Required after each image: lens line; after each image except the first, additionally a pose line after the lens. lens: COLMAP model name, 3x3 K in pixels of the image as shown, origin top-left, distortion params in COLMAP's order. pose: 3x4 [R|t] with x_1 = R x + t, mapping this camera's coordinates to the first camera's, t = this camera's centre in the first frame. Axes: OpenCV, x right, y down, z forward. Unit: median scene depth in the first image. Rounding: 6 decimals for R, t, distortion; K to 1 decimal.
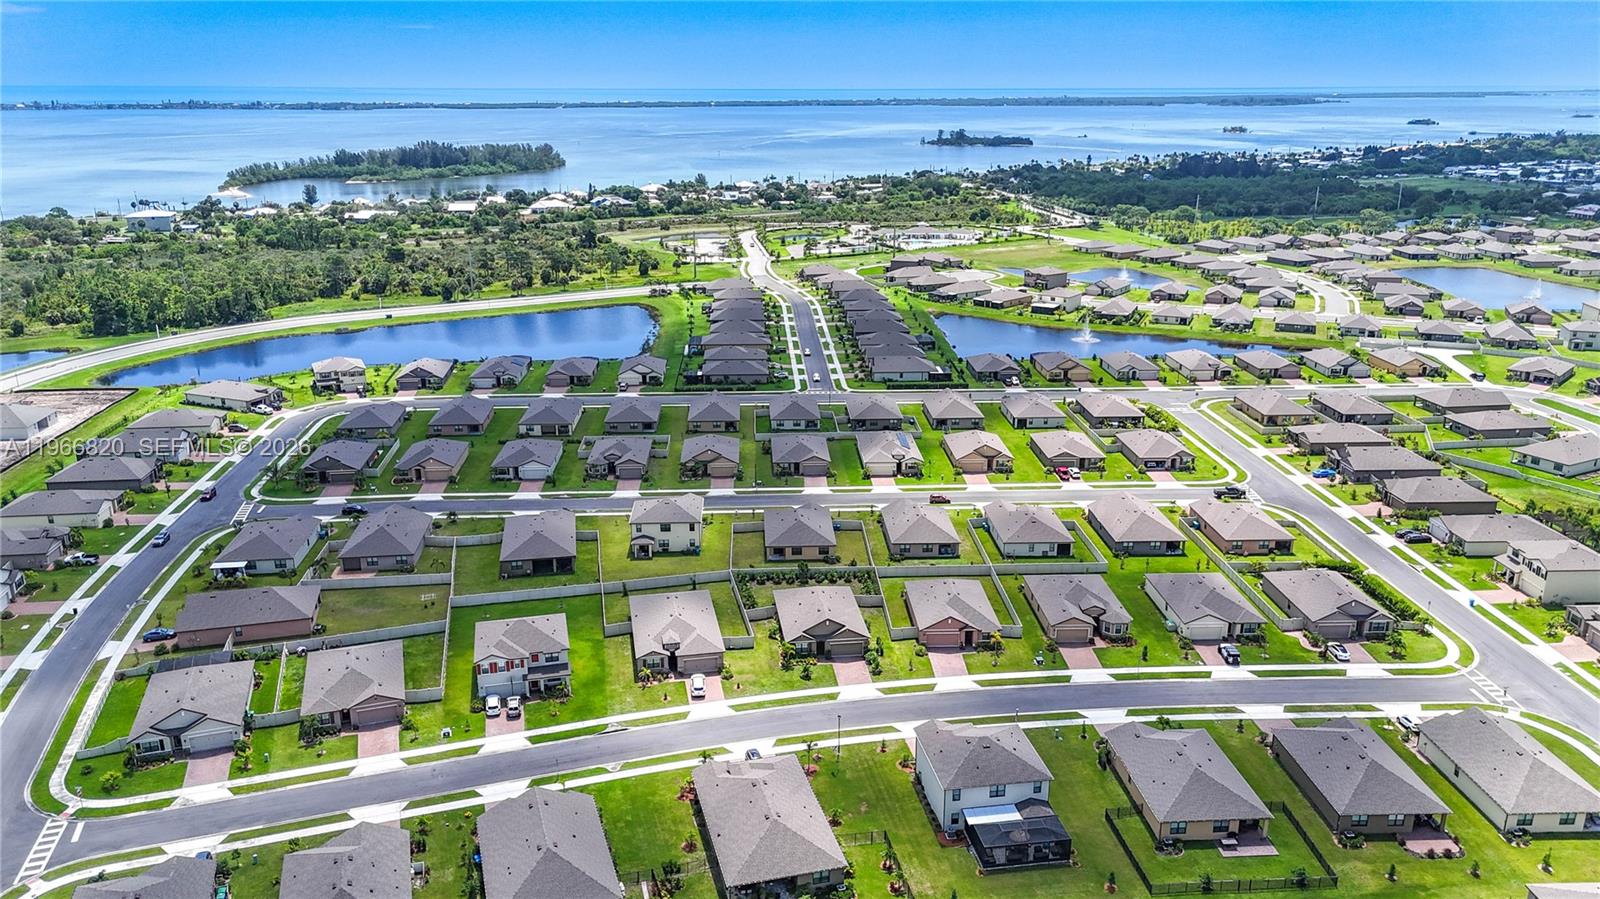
lens RADIAL K [[1163.6, 0, 800.0], [0, 1163.6, 449.5], [0, 0, 1]] dist [0.069912, -0.072165]
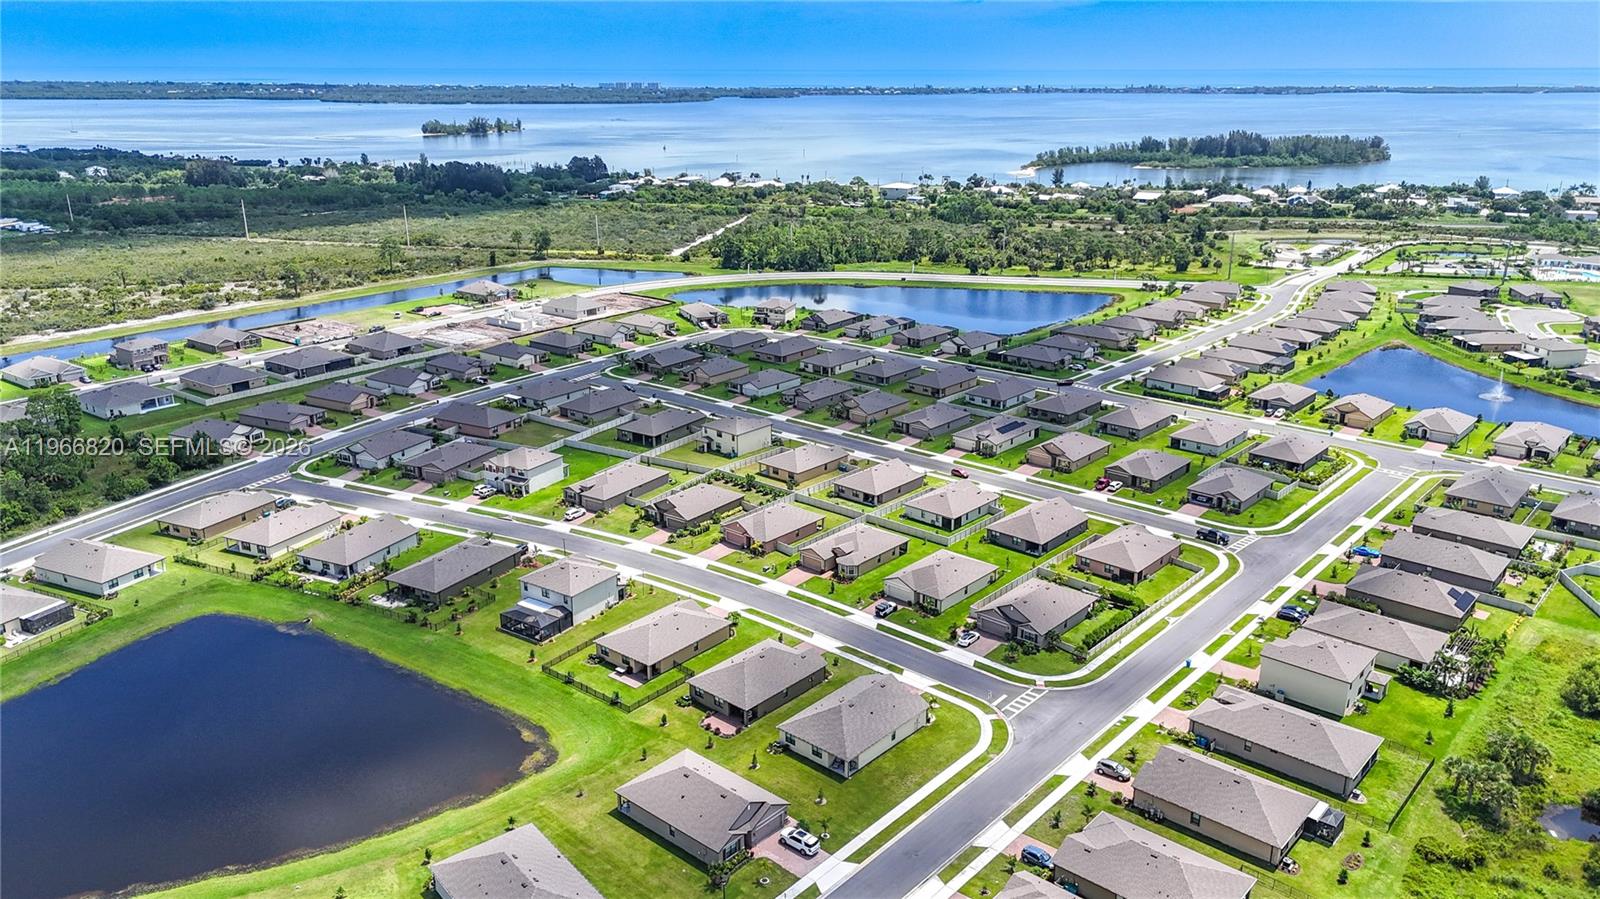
lens RADIAL K [[1163.6, 0, 800.0], [0, 1163.6, 449.5], [0, 0, 1]] dist [0.069912, -0.072165]
pose [[0.723273, 0.214562, -0.656384, 0.698514], [-0.205507, 0.974318, 0.092041, -0.049204], [0.659275, 0.068321, 0.748792, 0.037294]]
